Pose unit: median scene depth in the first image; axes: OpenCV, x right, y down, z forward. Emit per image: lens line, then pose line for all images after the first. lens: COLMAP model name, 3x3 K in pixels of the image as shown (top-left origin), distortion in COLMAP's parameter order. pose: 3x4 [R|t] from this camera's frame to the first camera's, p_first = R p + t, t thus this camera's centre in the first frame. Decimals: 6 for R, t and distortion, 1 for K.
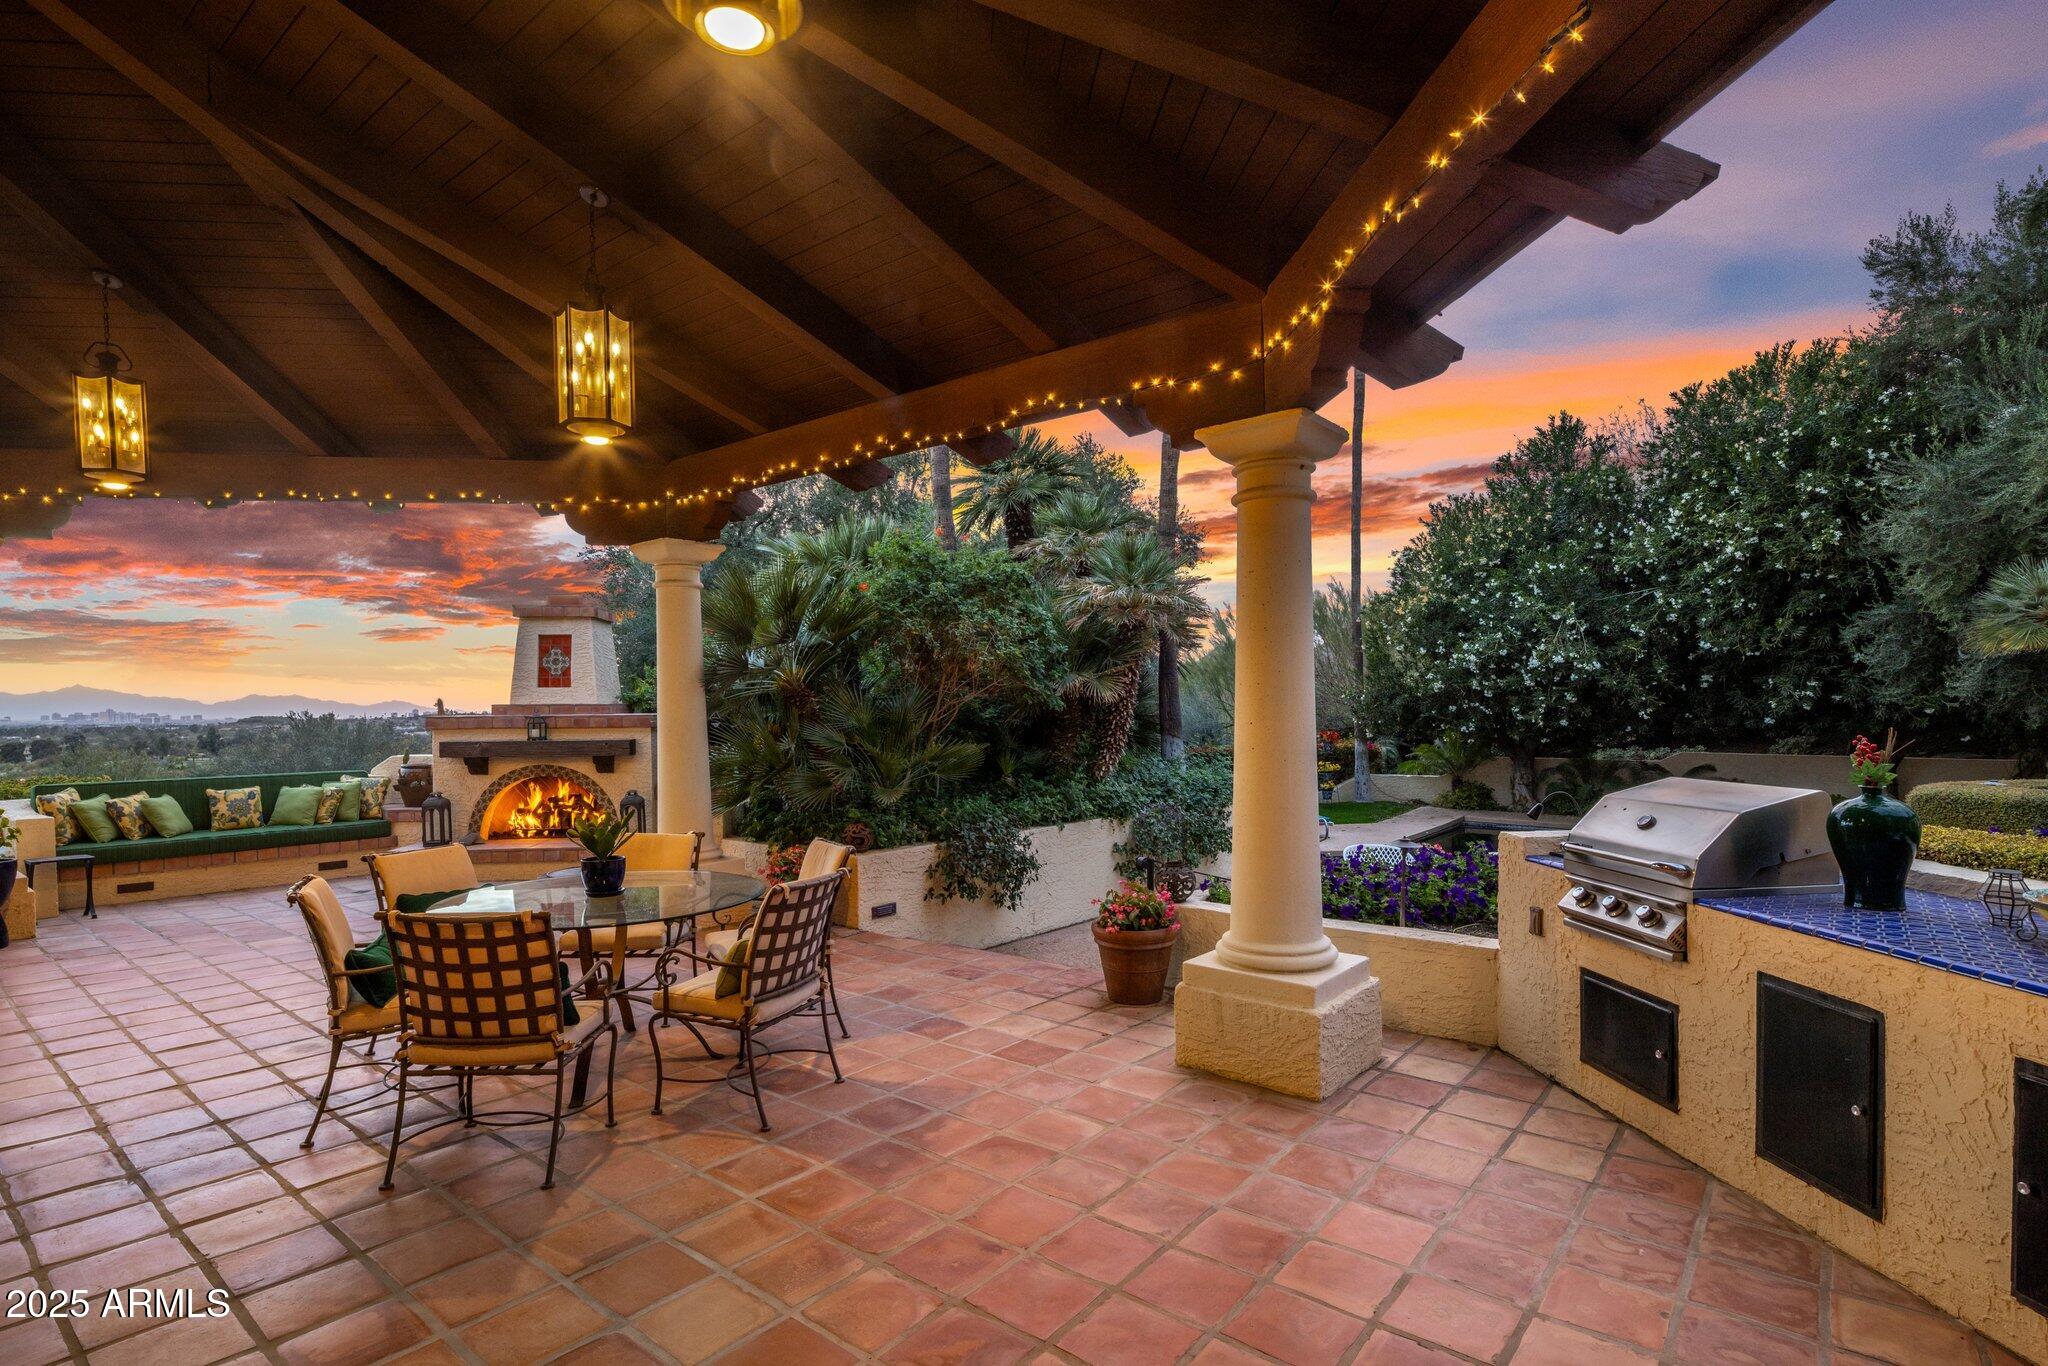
lens RADIAL K [[994.8, 0, 1024.5], [0, 994.8, 722.2], [0, 0, 1]] dist [0.010151, -0.006662]
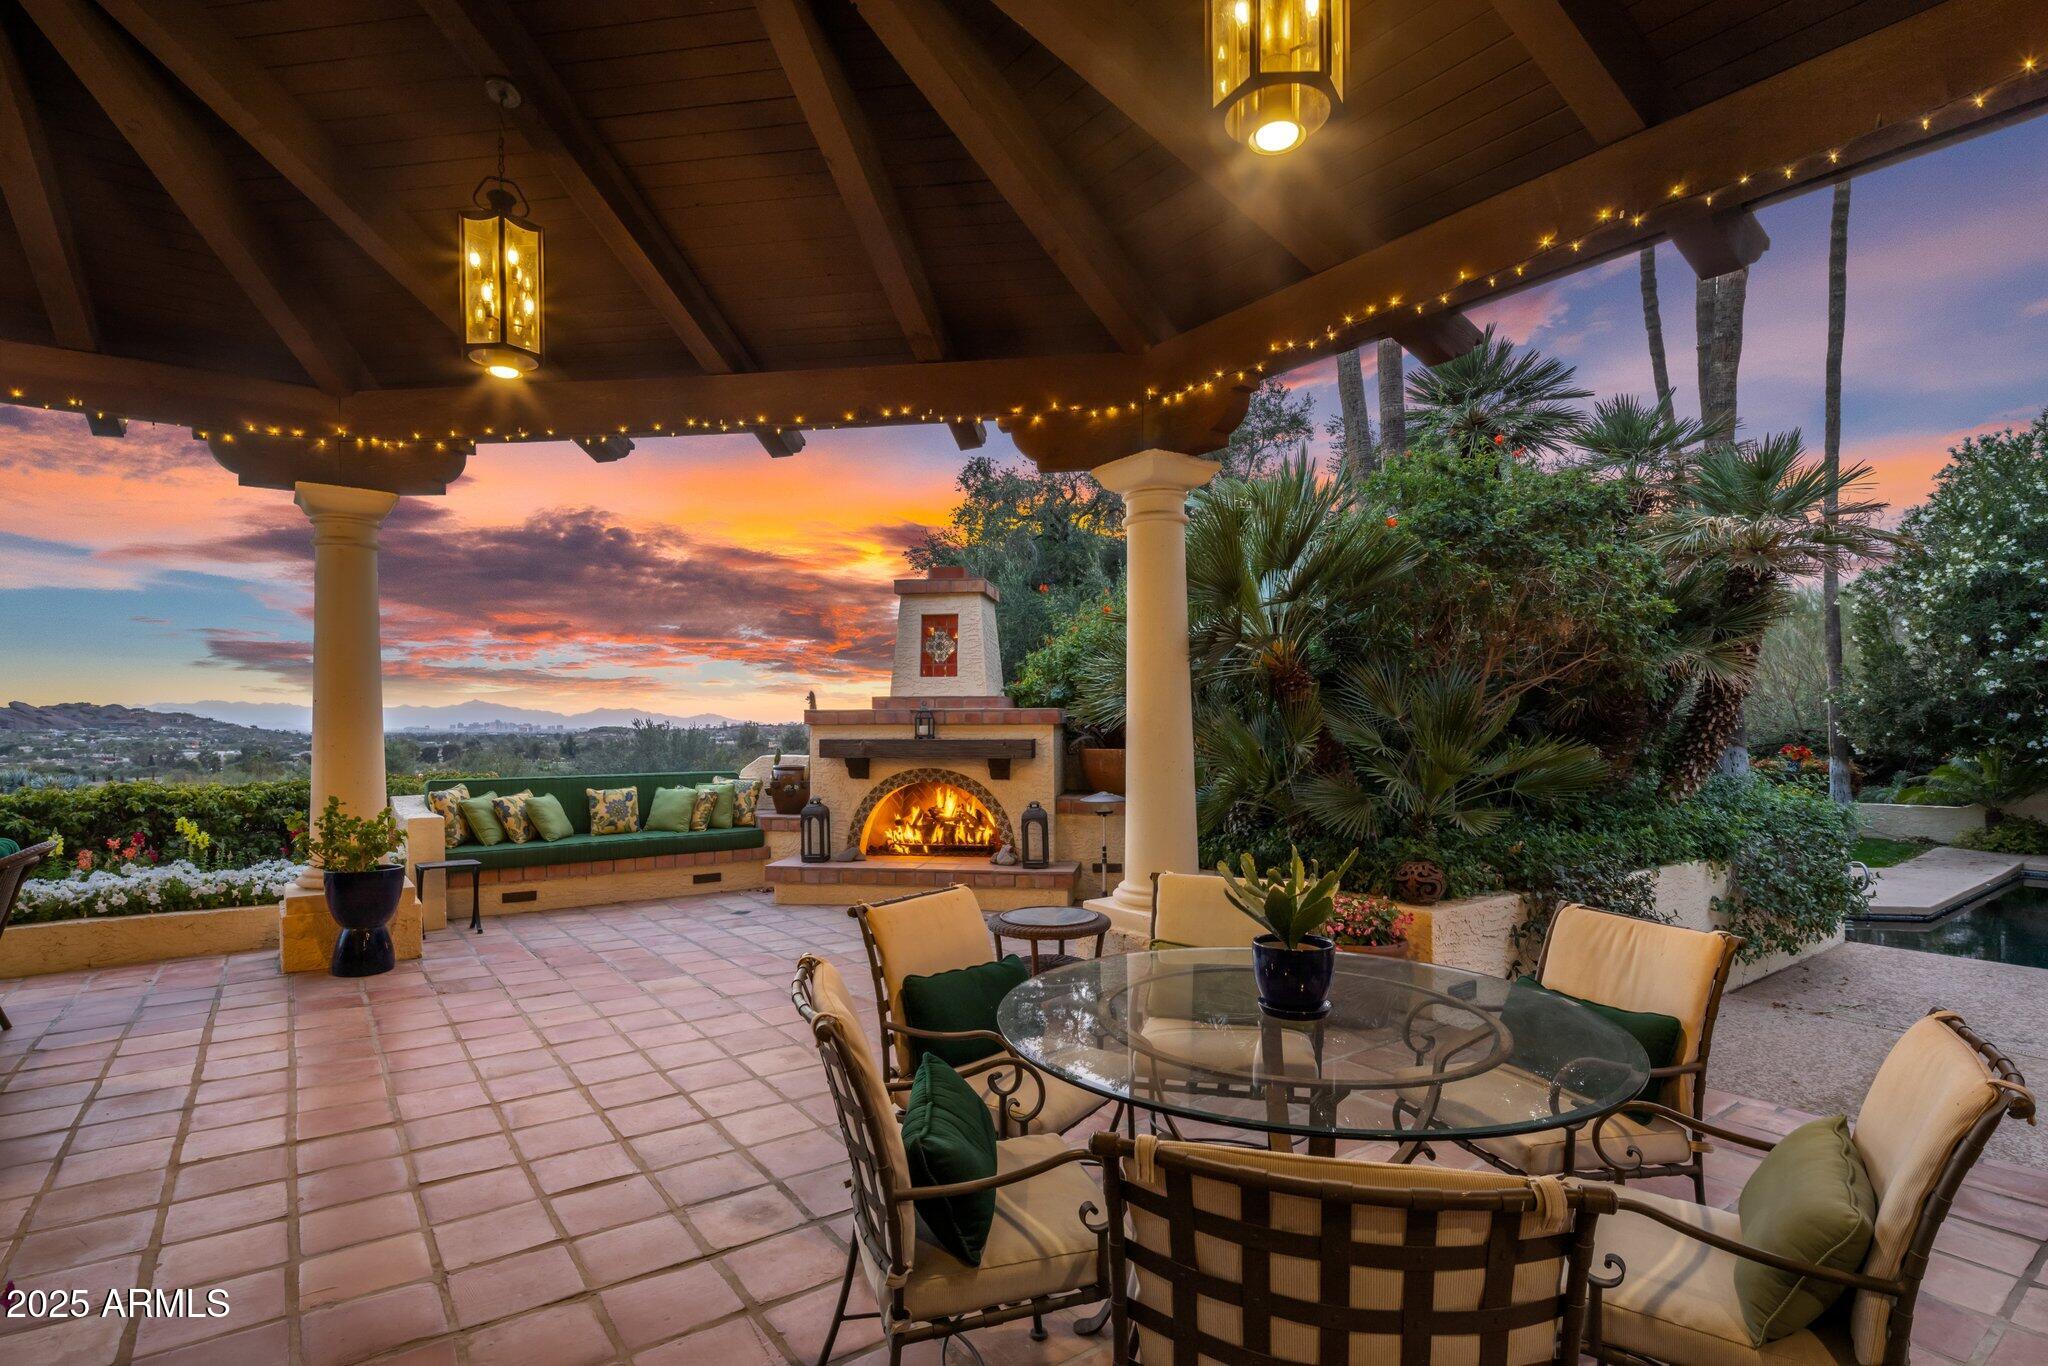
lens RADIAL K [[994.8, 0, 1024.5], [0, 994.8, 722.2], [0, 0, 1]] dist [0.010151, -0.006662]
pose [[0.967544, 0.005351, -0.252644, -0.197101], [-0.009005, 0.999871, -0.013311, 0.014590], [0.252540, 0.015154, 0.967468, 0.214629]]
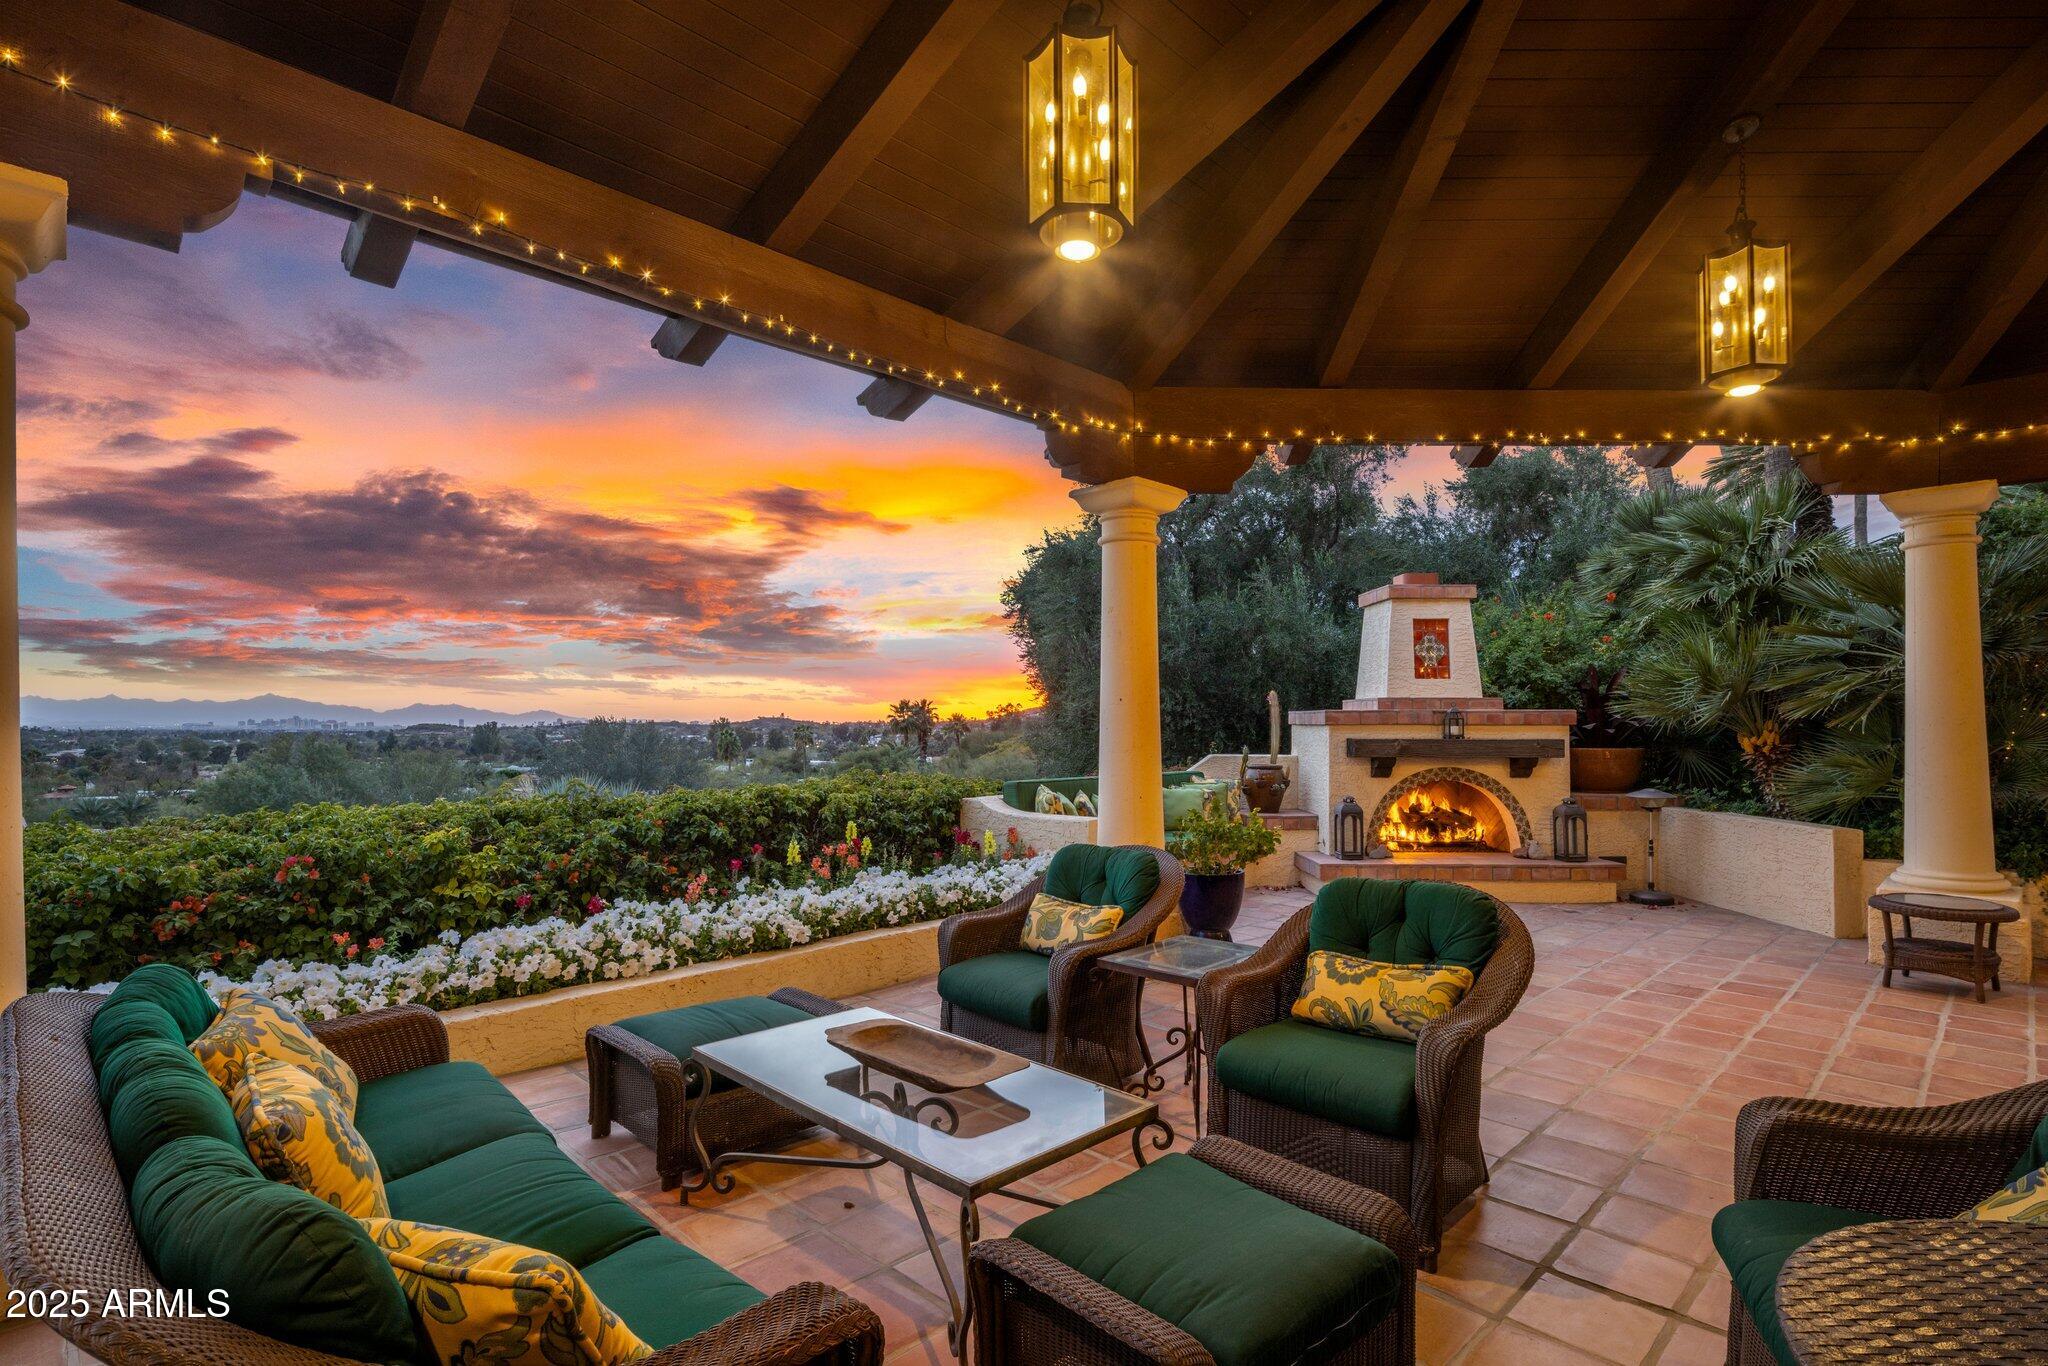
lens RADIAL K [[996.9, 0, 1029.2], [0, 996.9, 700.2], [0, 0, 1]] dist [0.002631, -0.001859]
pose [[0.994231, 0.006073, -0.107087, -0.759904], [-0.009877, 0.999337, -0.035029, 0.018711], [0.106803, 0.035885, 0.993632, 0.098641]]
